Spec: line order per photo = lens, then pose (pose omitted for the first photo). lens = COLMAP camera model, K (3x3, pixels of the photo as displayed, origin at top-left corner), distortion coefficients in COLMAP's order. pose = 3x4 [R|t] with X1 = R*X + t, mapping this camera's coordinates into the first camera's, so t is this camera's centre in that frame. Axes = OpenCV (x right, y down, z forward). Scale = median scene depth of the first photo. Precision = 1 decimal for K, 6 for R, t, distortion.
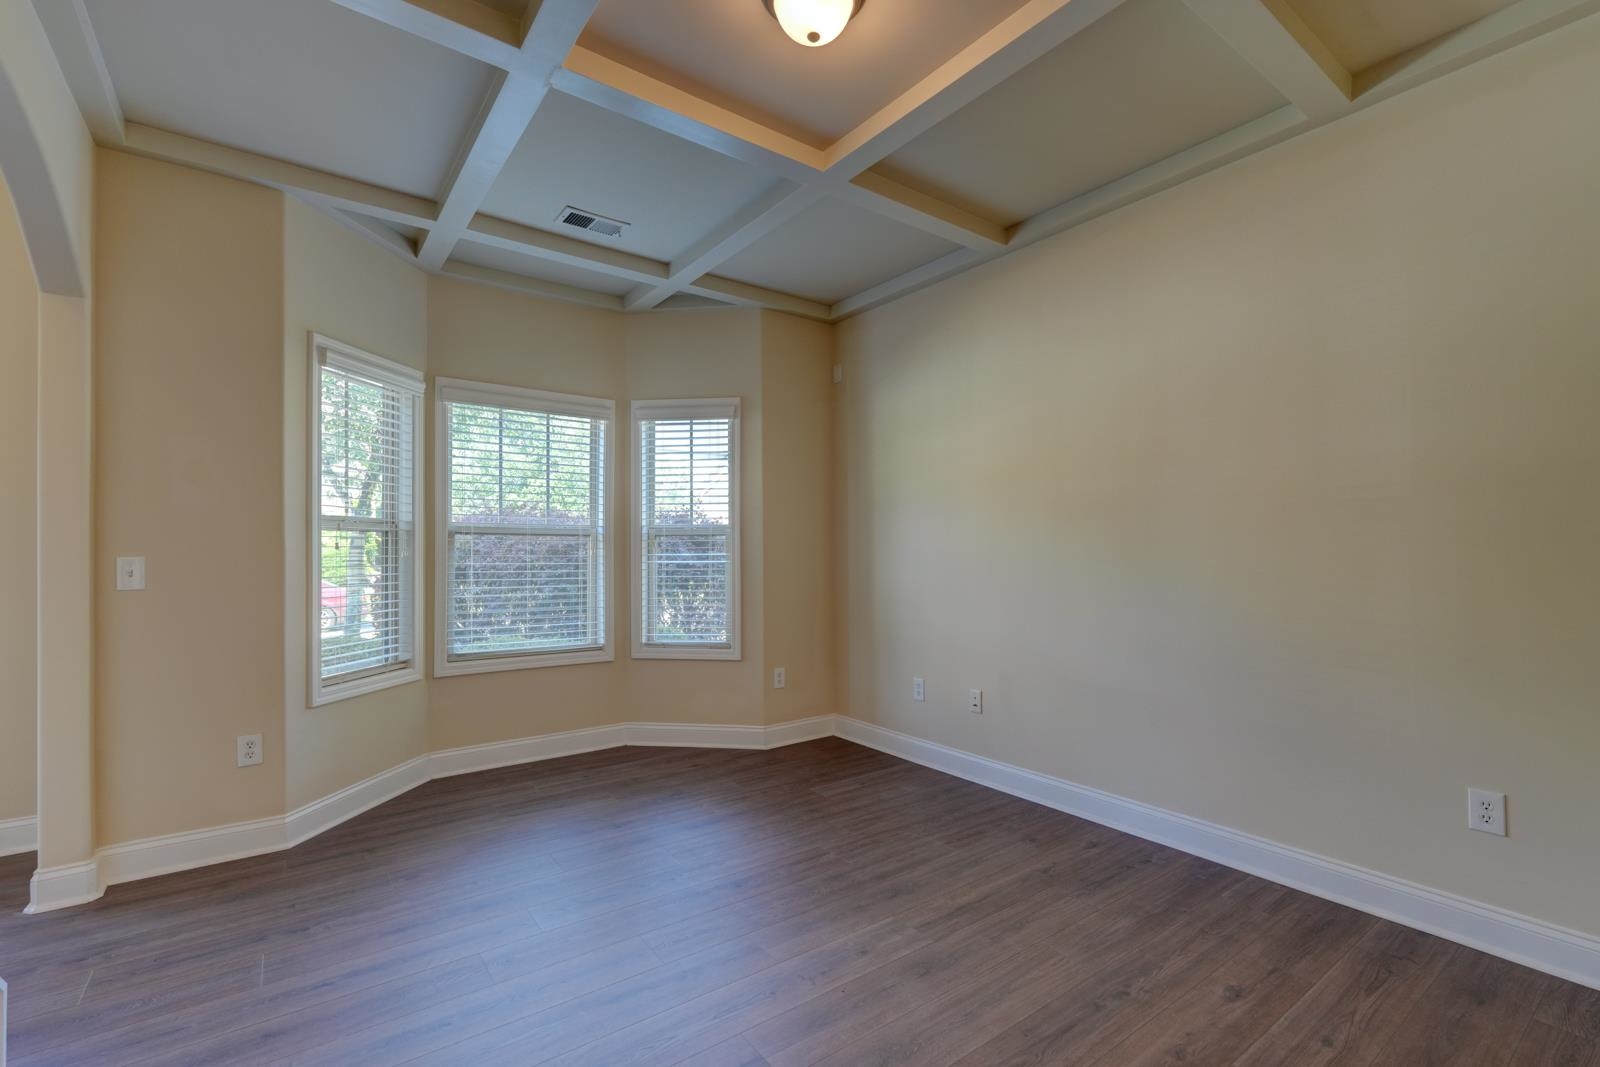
lens RADIAL K [[708.2, 0, 788.5], [0, 708.2, 547.9], [0, 0, 1]] dist [0.002382, 0.000628]
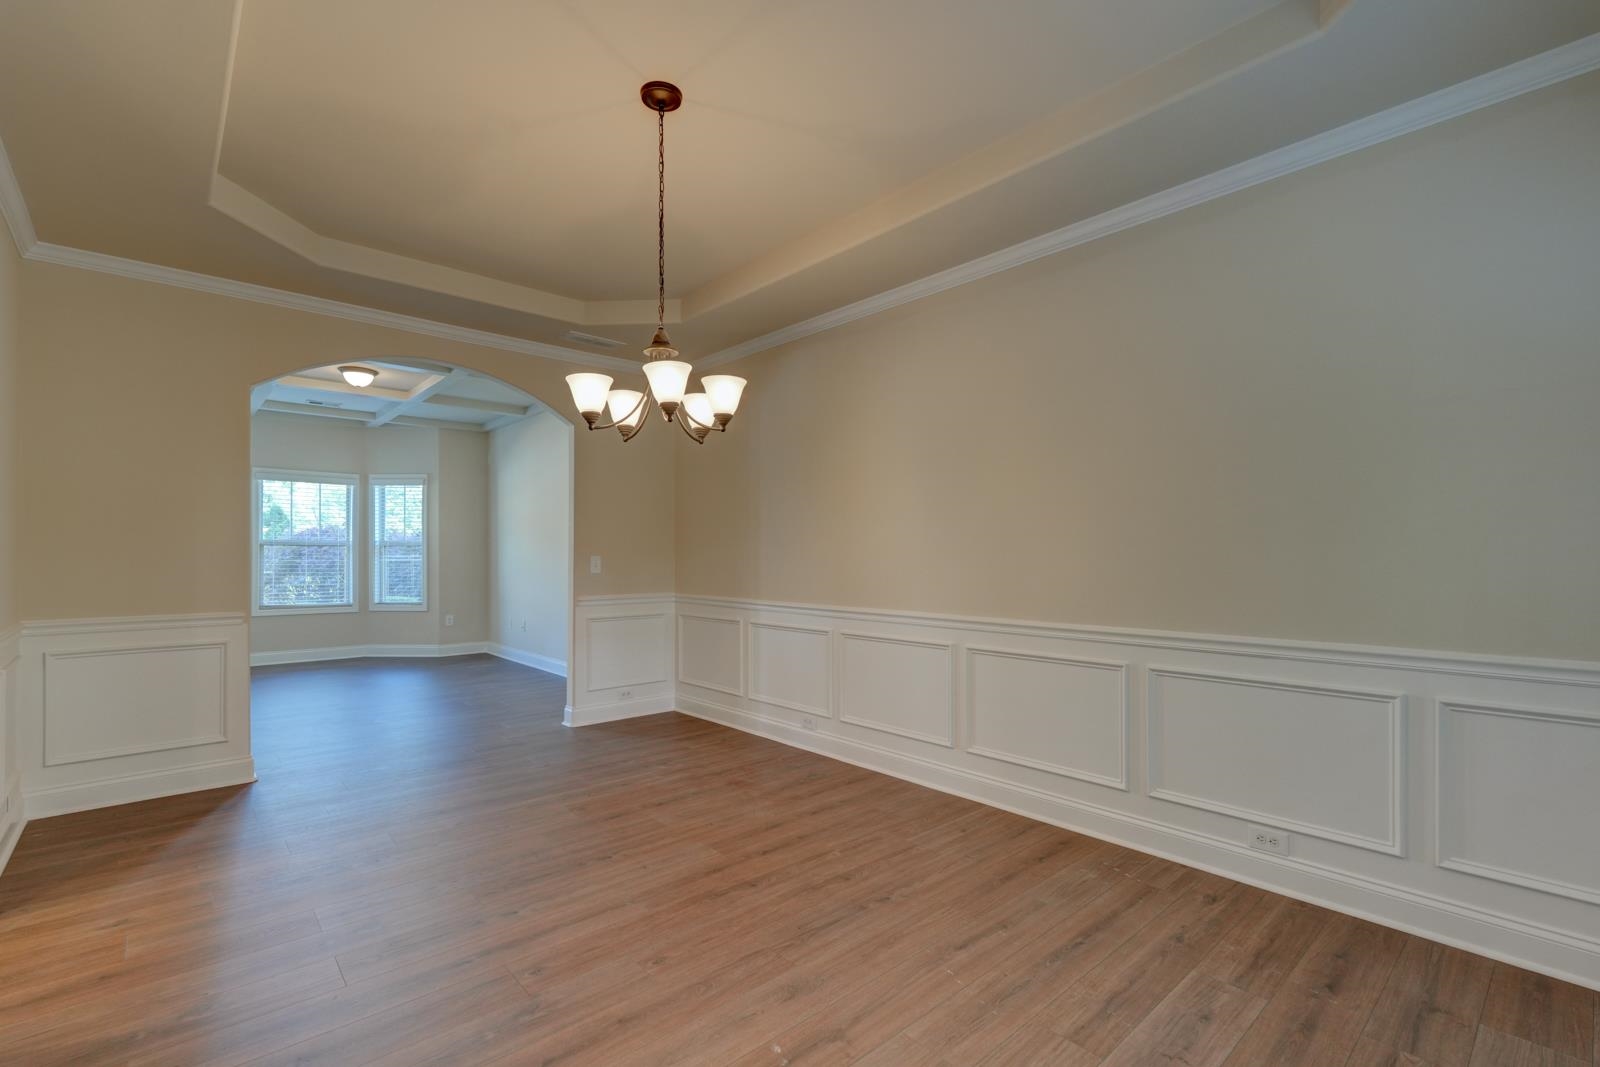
lens RADIAL K [[708.2, 0, 799.8], [0, 708.2, 559.2], [0, 0, 1]] dist [0.002382, 0.000628]
pose [[0.994582, 0.000705, 0.103955, 0.730525], [-0.001949, 0.999928, 0.011862, -0.006907], [-0.103939, -0.012000, 0.994511, -1.010086]]
